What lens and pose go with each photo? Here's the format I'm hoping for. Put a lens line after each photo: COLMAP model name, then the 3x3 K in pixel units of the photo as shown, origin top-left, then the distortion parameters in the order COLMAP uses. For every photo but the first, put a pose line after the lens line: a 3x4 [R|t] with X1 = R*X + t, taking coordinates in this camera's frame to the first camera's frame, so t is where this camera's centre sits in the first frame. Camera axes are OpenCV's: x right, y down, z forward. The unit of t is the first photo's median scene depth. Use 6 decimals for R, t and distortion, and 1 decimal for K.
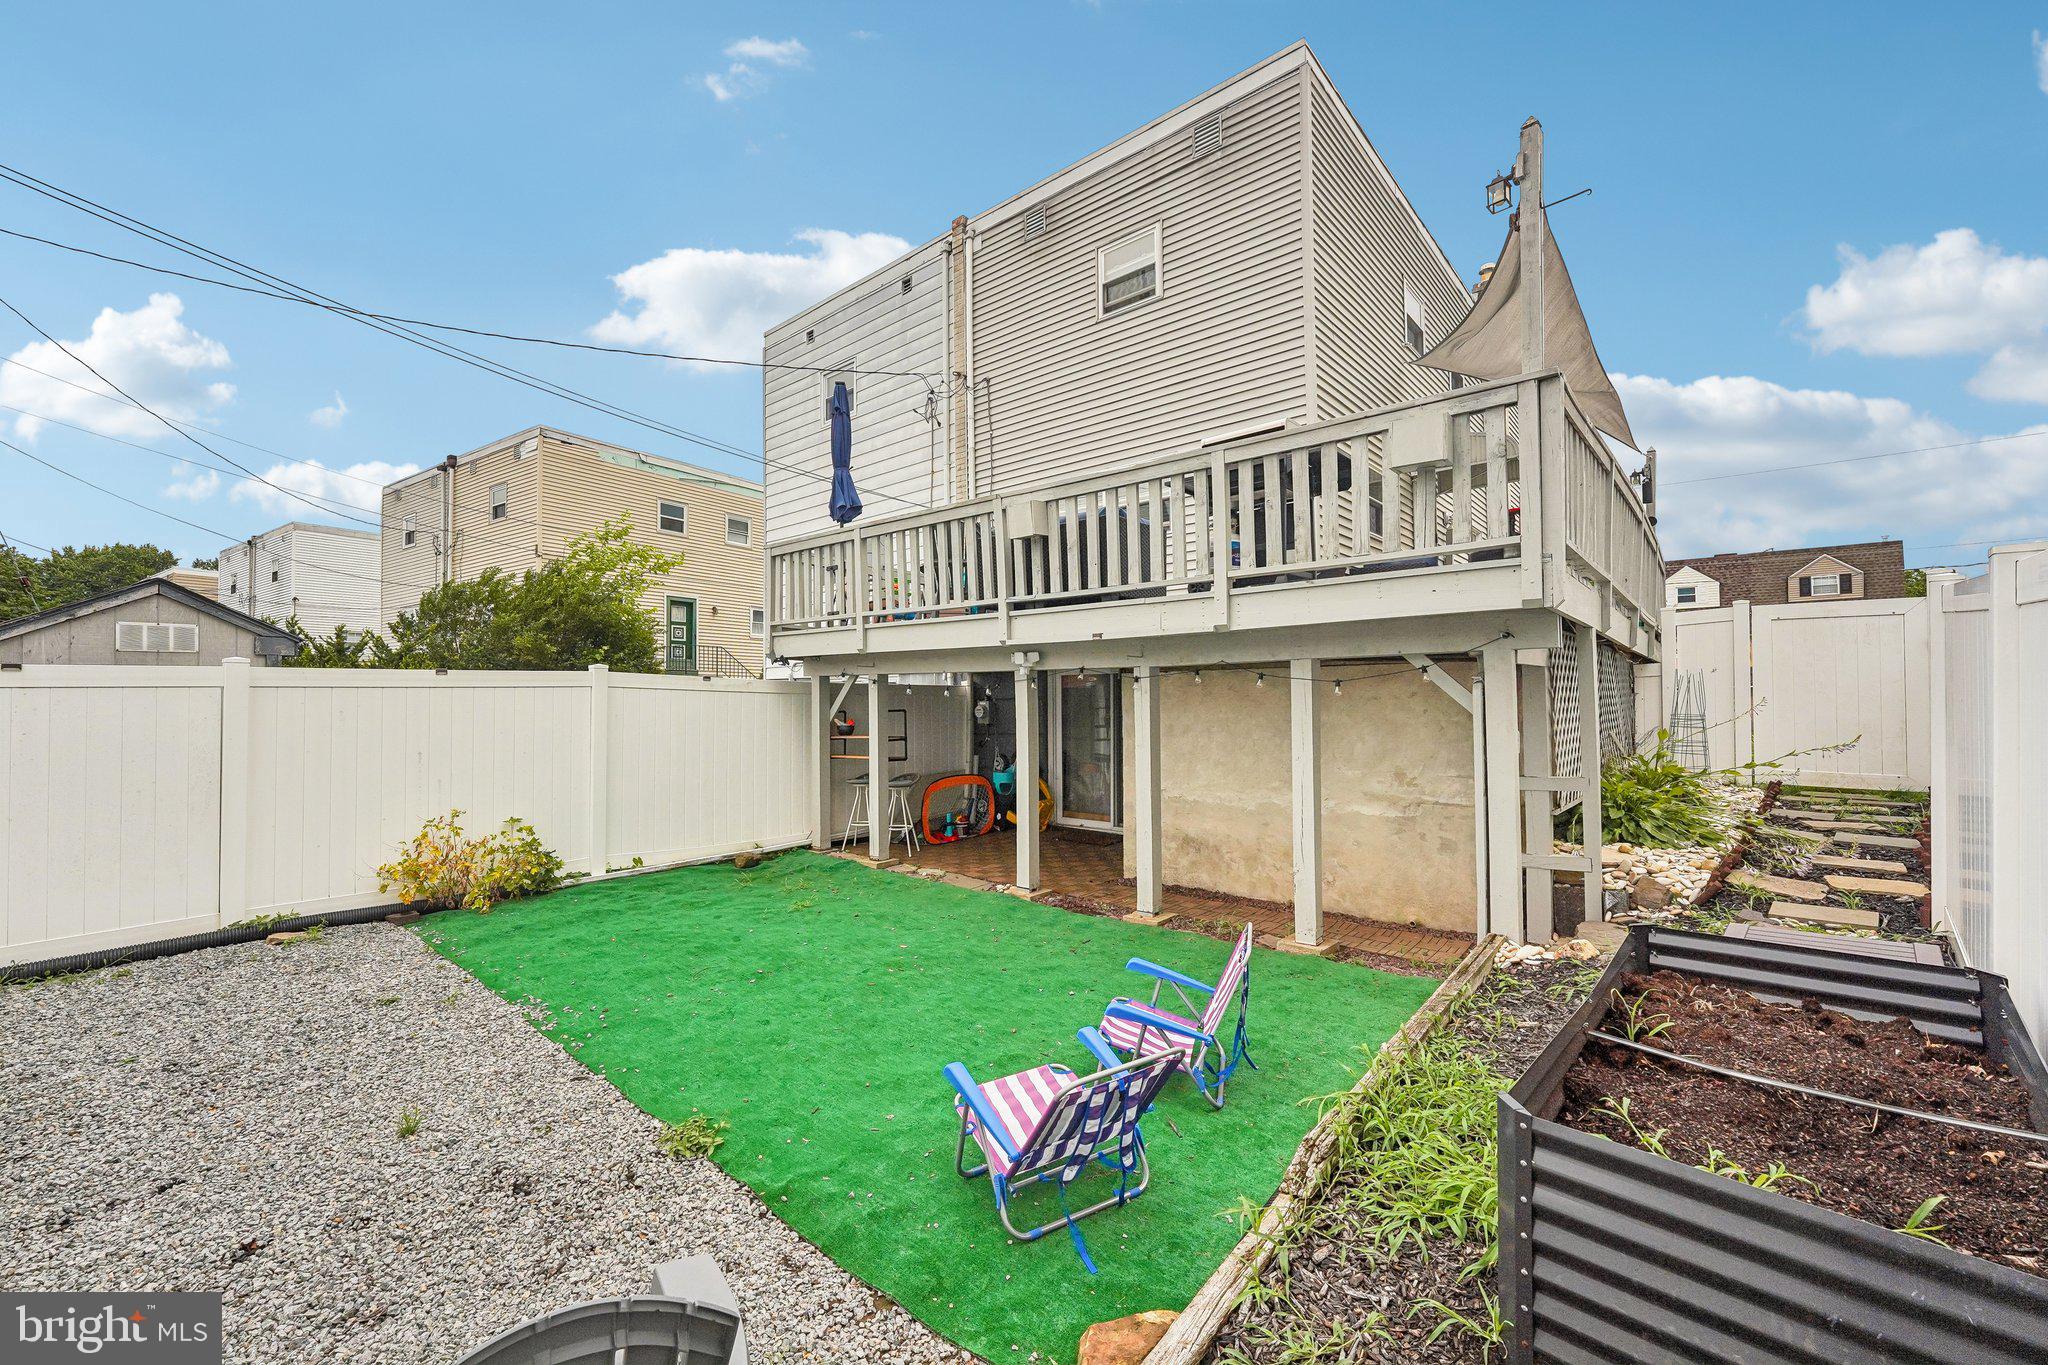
lens RADIAL K [[825.9, 0, 1016.8], [0, 825.9, 692.6], [0, 0, 1]] dist [-0.002368, -0.000310]
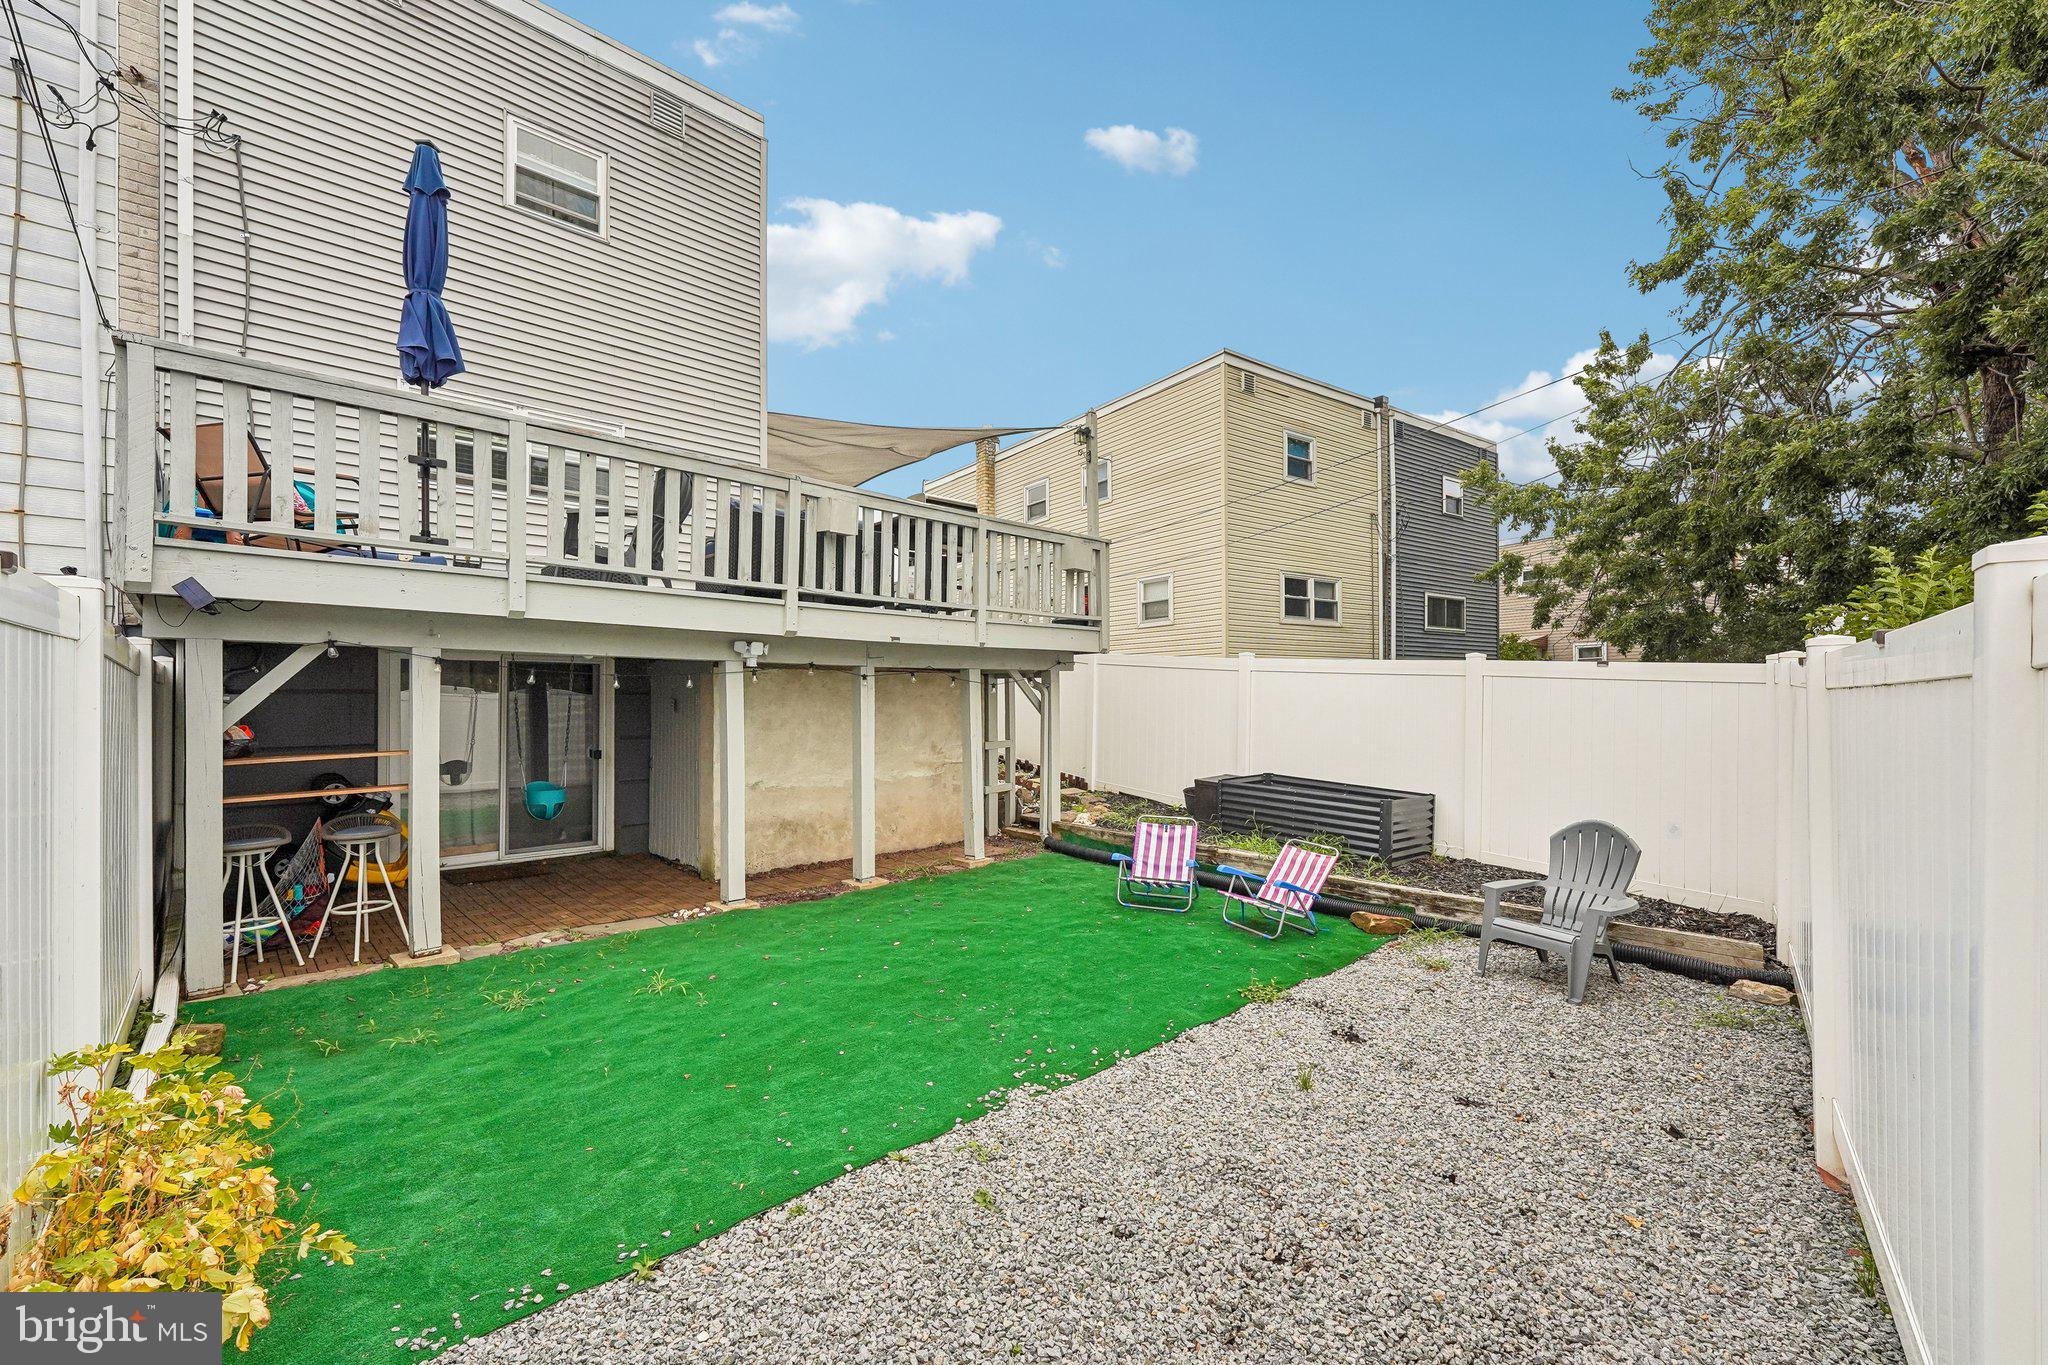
lens RADIAL K [[825.8, 0, 986.3], [0, 825.8, 689.4], [0, 0, 1]] dist [-0.000338, -0.000070]
pose [[0.074135, 0.015552, 0.997127, -0.912949], [-0.024159, 0.999613, -0.013795, 0.010123], [-0.996956, -0.023067, 0.074482, 0.697452]]
